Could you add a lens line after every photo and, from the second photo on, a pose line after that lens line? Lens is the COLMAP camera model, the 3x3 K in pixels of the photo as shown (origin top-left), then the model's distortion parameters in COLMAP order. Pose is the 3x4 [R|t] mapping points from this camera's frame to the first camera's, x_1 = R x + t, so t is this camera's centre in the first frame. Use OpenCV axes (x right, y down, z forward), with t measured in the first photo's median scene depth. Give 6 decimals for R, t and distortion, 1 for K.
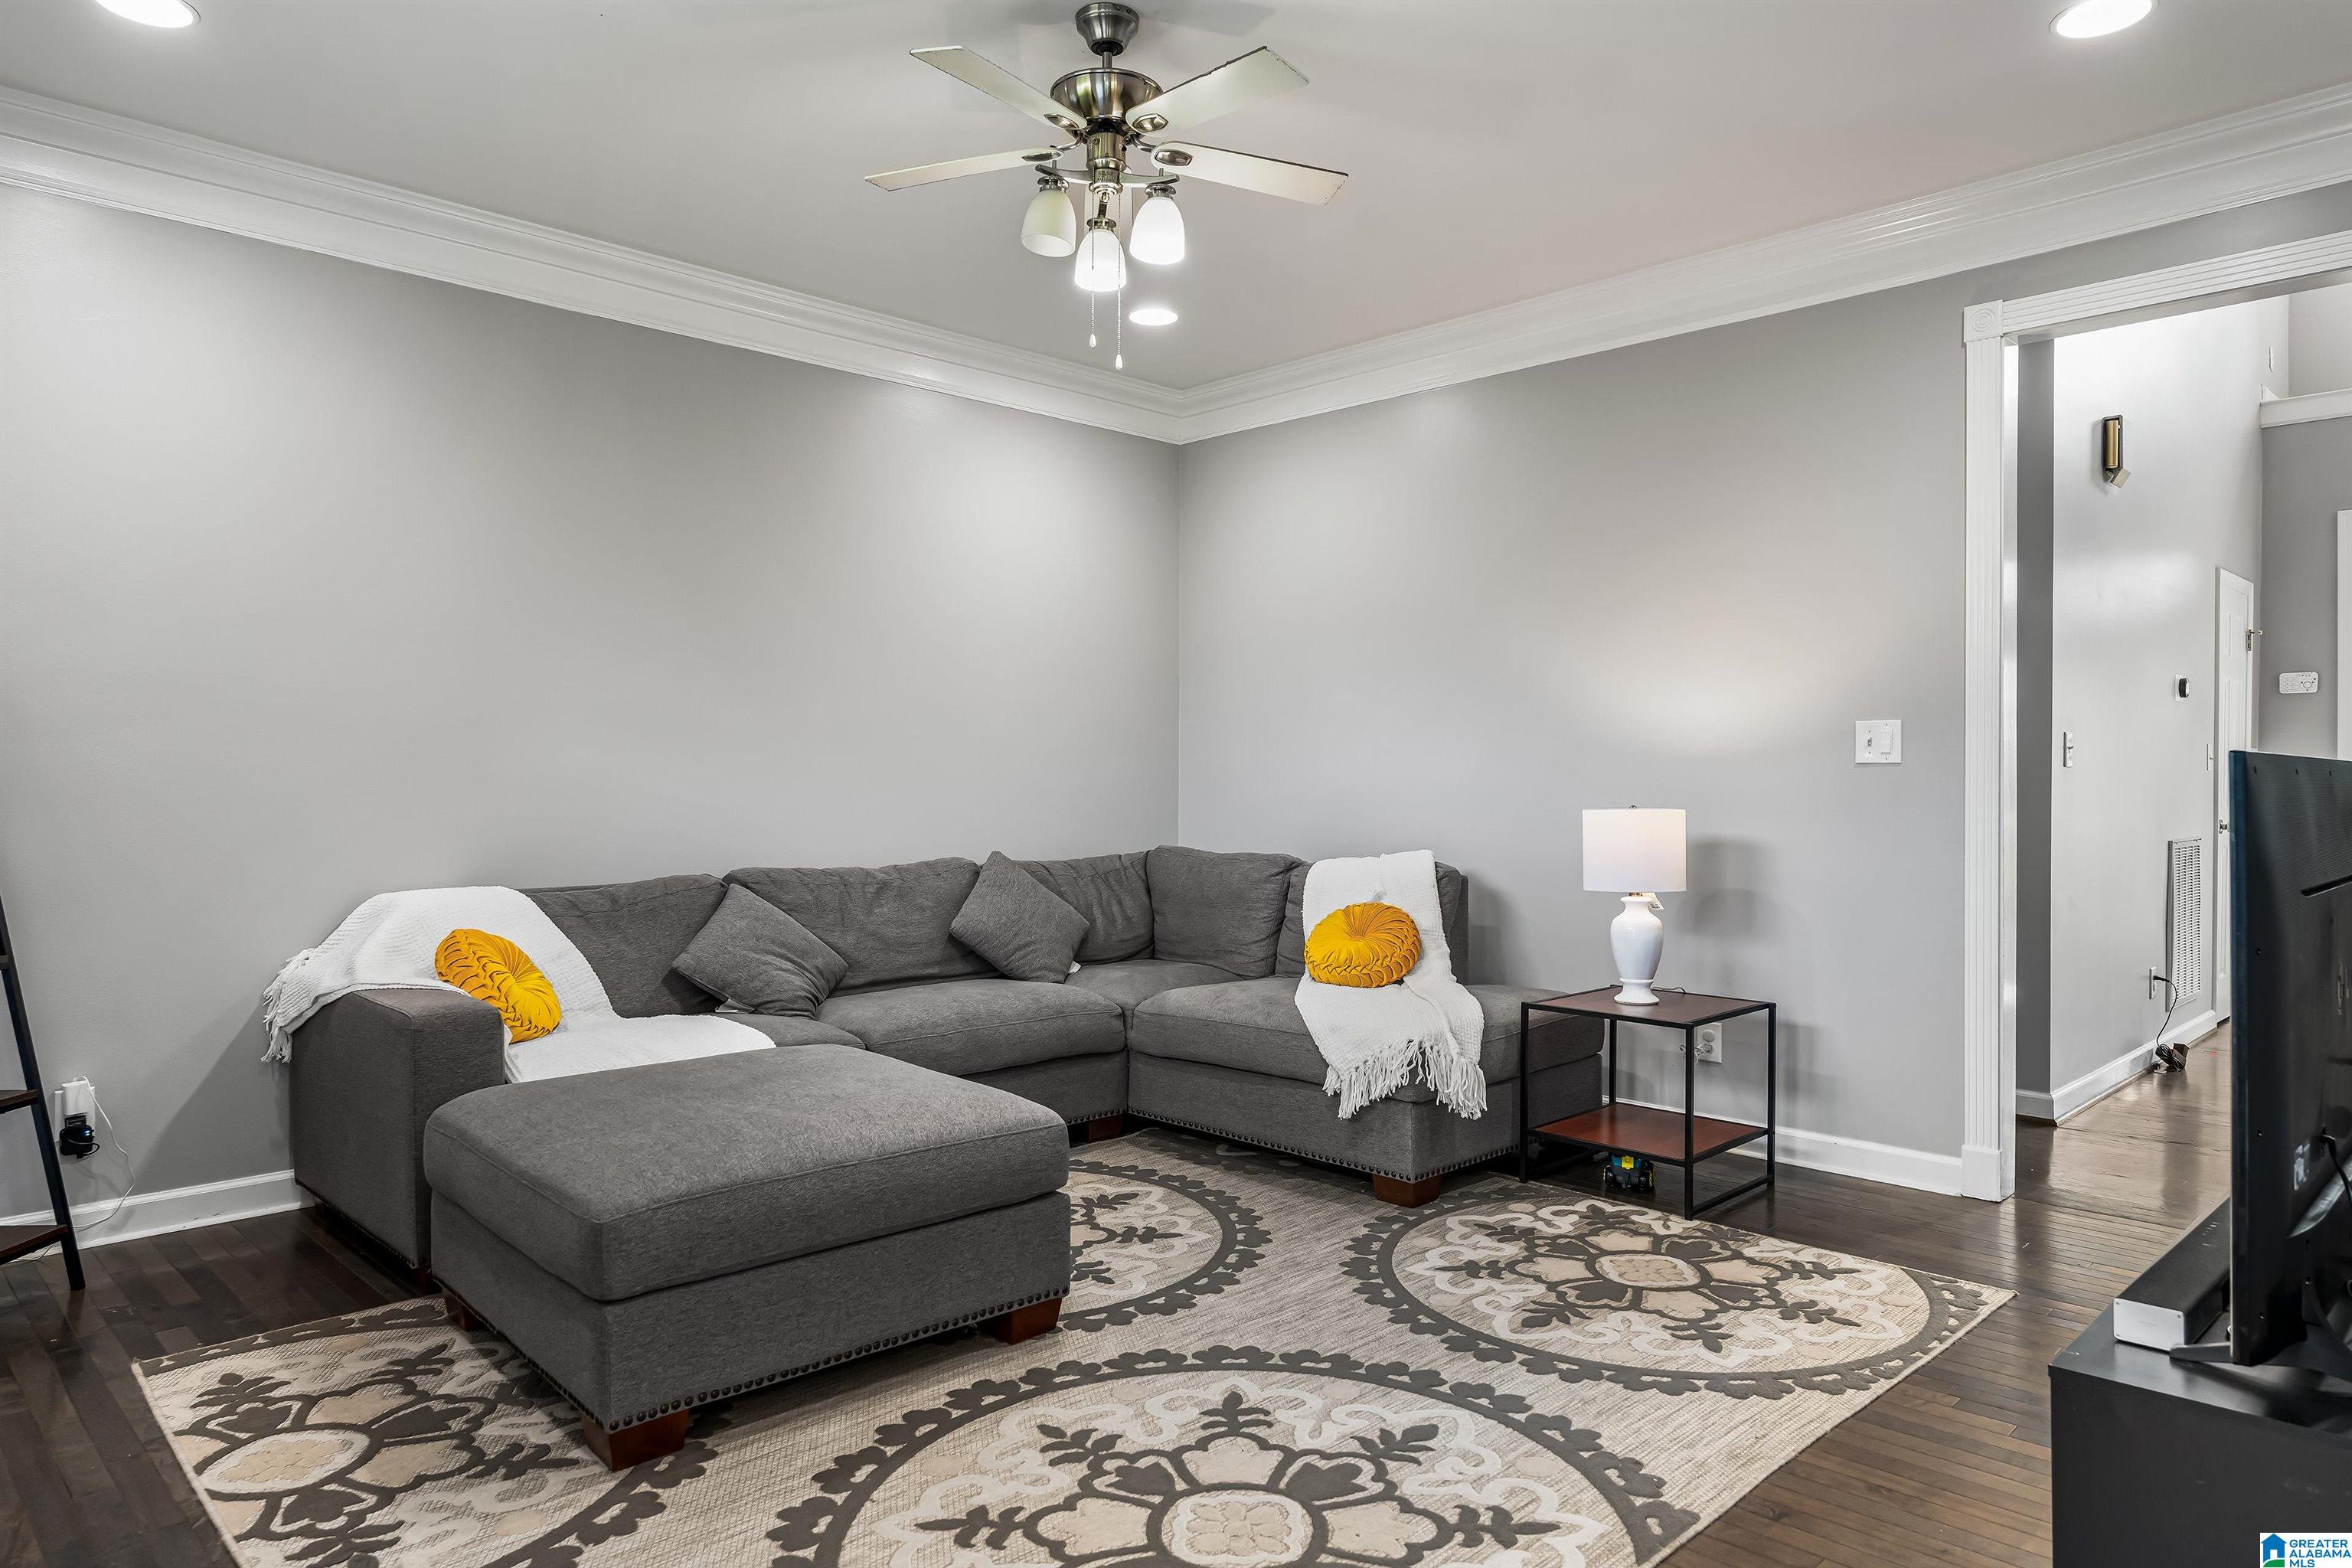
lens RADIAL K [[1480.7, 0, 1173.1], [0, 1480.7, 781.8], [0, 0, 1]] dist [0.001706, 0.000279]
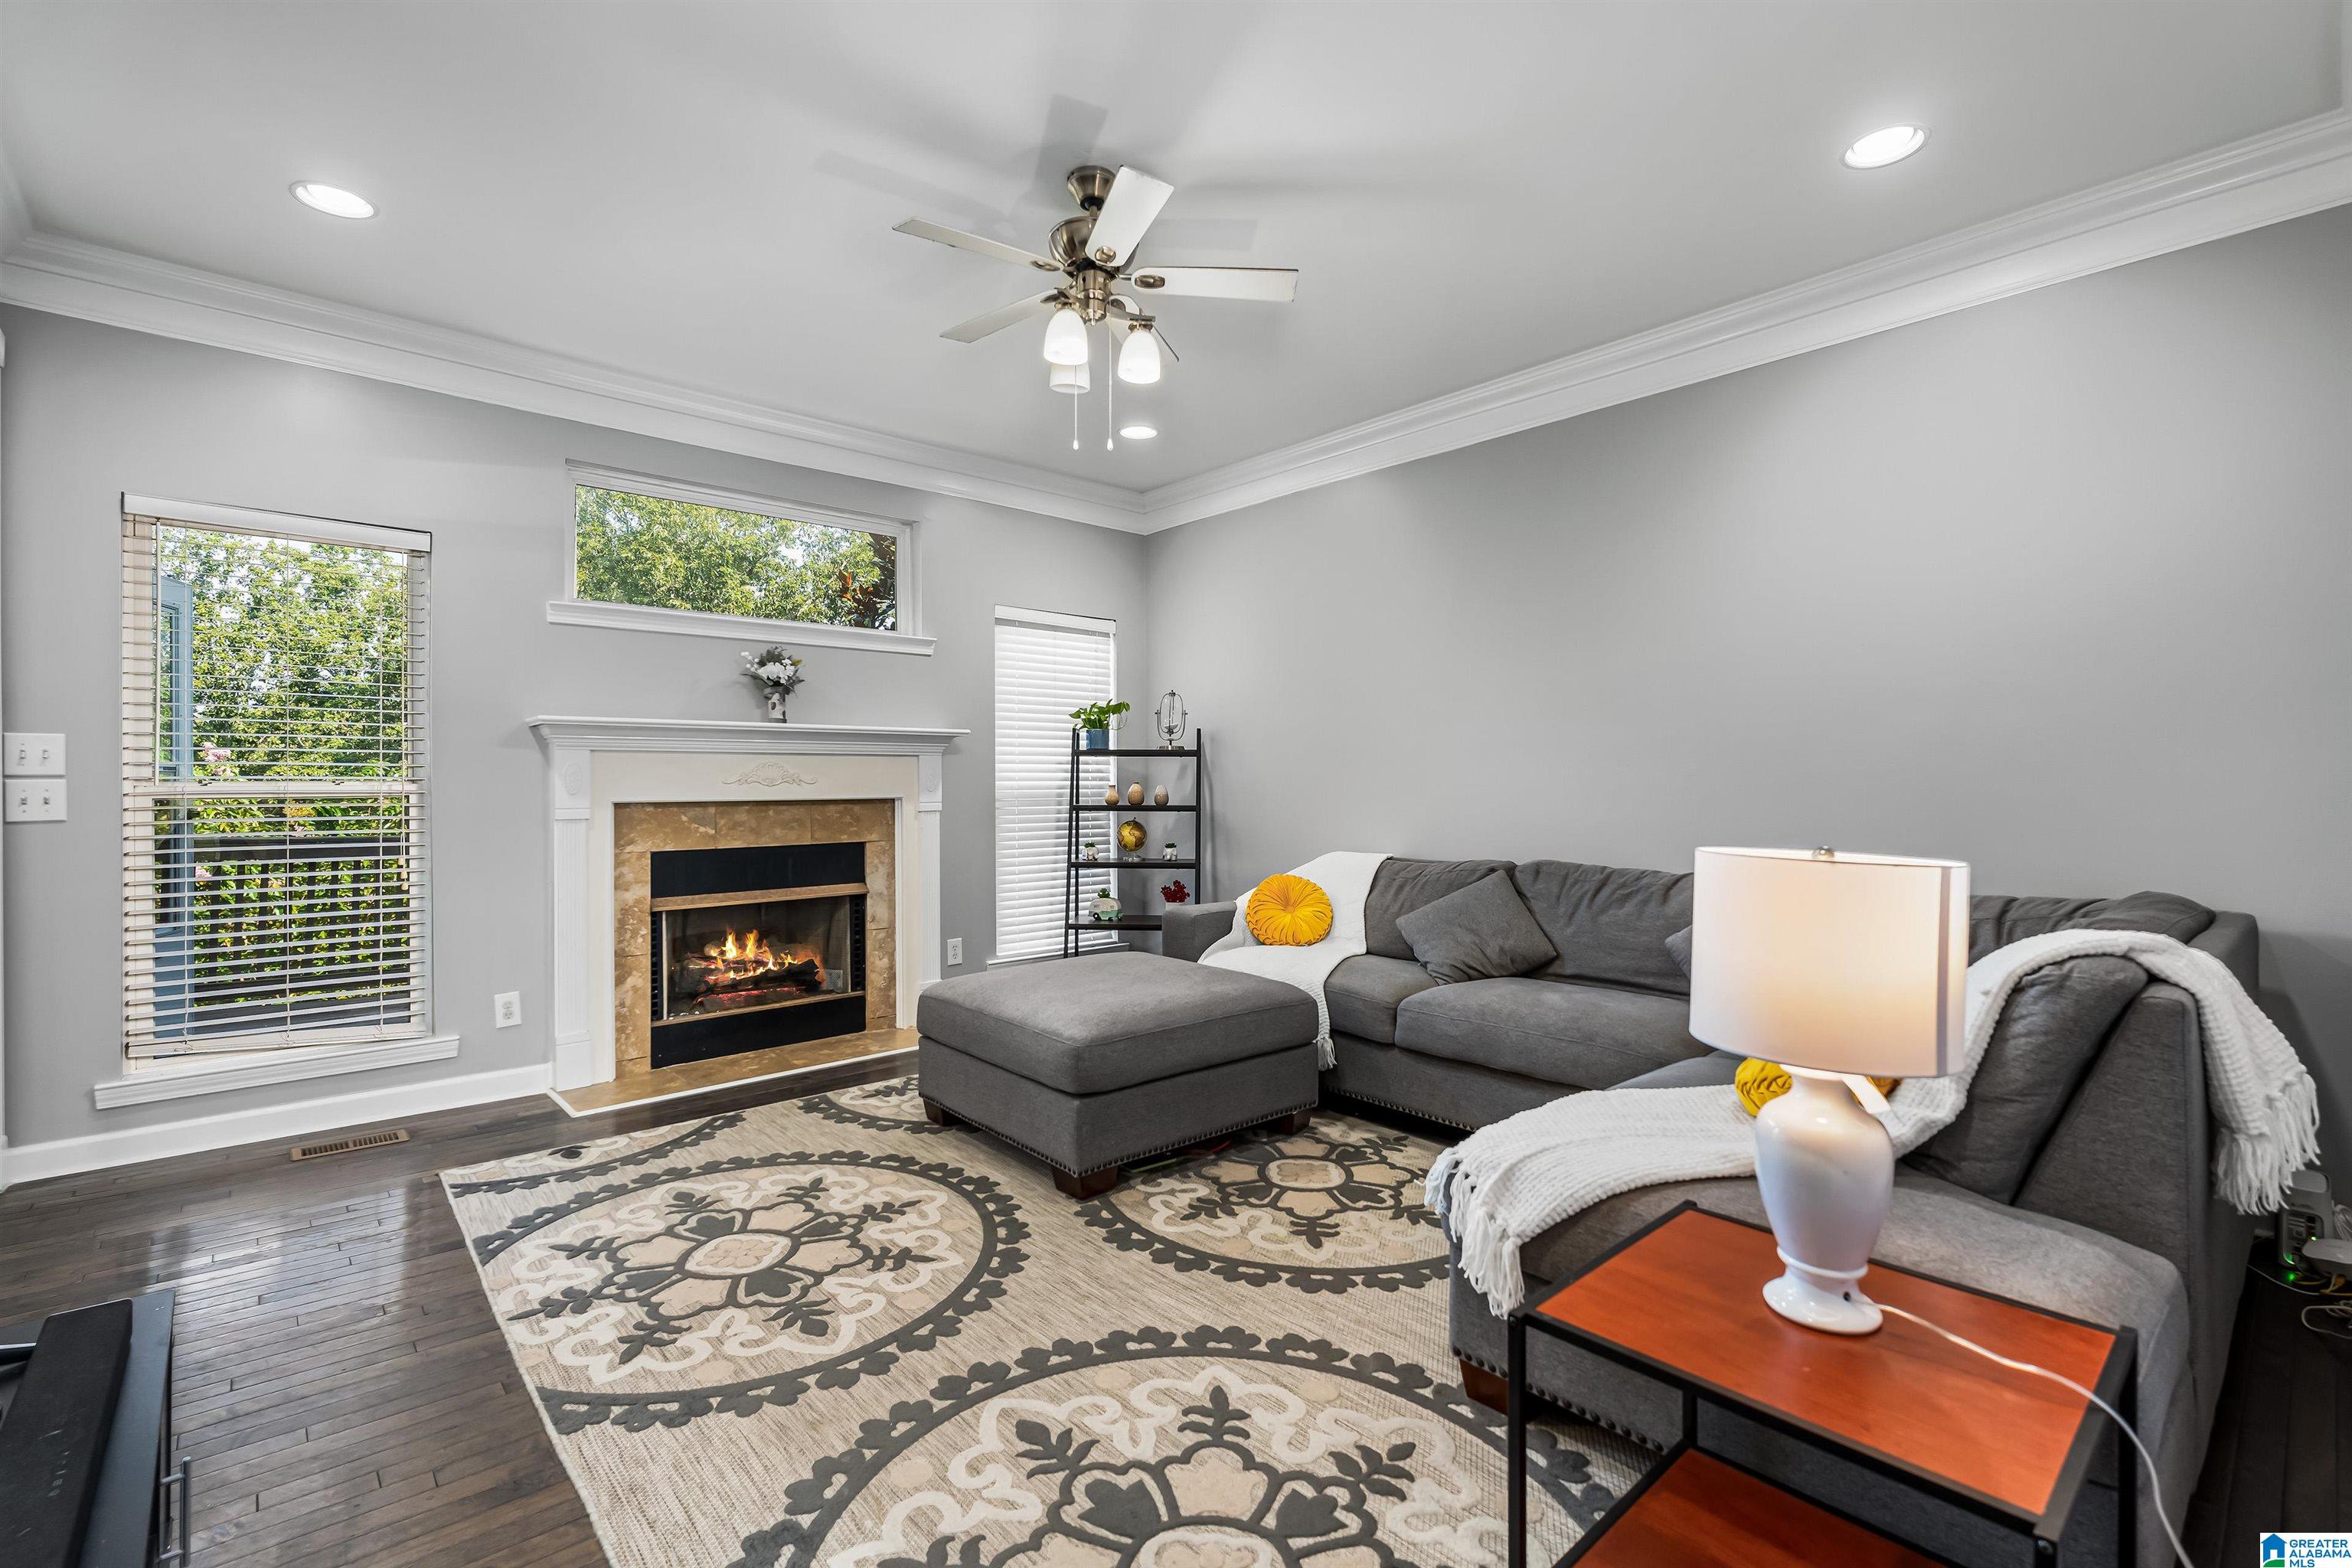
lens RADIAL K [[1051.6, 0, 1173.2], [0, 1051.6, 782.8], [0, 0, 1]] dist [0.002817, -0.000231]
pose [[-0.055646, 0.000569, -0.998450, 0.928846], [-0.001978, 0.999998, 0.000680, -0.003514], [0.998449, 0.002012, -0.055645, 1.236811]]
